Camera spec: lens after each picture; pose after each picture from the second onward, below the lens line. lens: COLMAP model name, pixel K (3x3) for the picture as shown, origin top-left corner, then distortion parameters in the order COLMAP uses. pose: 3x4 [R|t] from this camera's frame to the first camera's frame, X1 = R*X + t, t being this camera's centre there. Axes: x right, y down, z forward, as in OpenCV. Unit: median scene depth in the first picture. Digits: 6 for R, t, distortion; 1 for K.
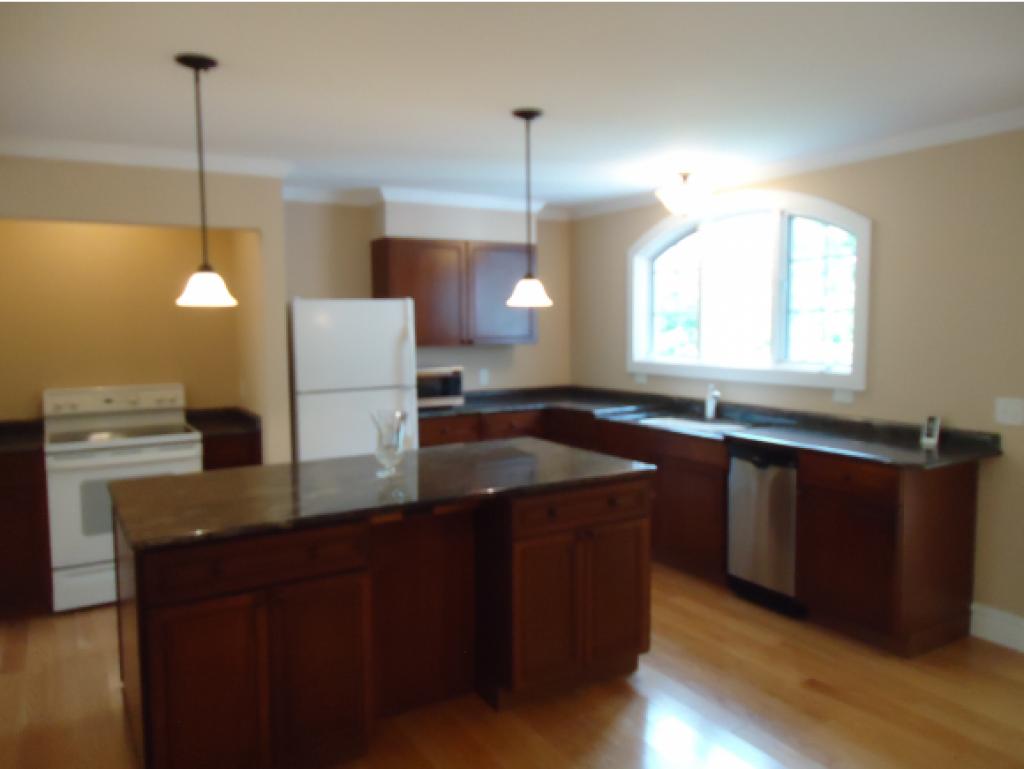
lens RADIAL K [[747.0, 0, 516.6], [0, 747.0, 380.2], [0, 0, 1]] dist [-0.009580, 0.001777]
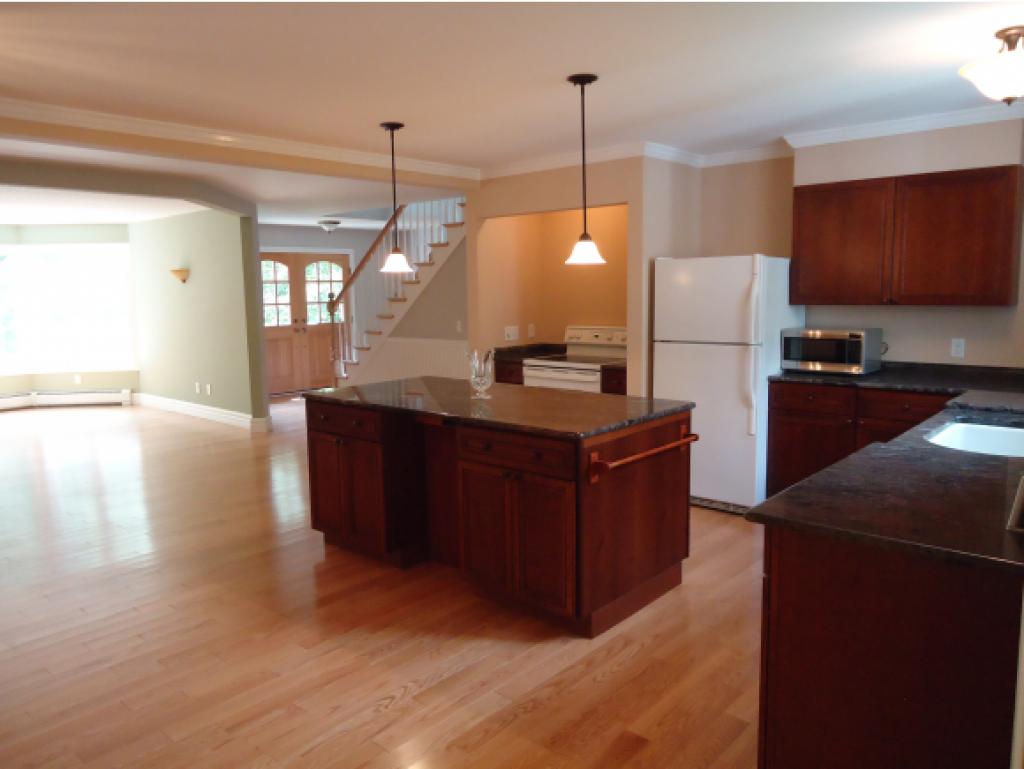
lens RADIAL K [[747.0, 0, 520.0], [0, 747.0, 387.8], [0, 0, 1]] dist [-0.009580, 0.001777]
pose [[0.300794, 0.133845, -0.944250, 0.781803], [-0.059329, 0.990811, 0.121545, -0.040047], [0.951842, 0.019462, 0.305971, 0.467027]]
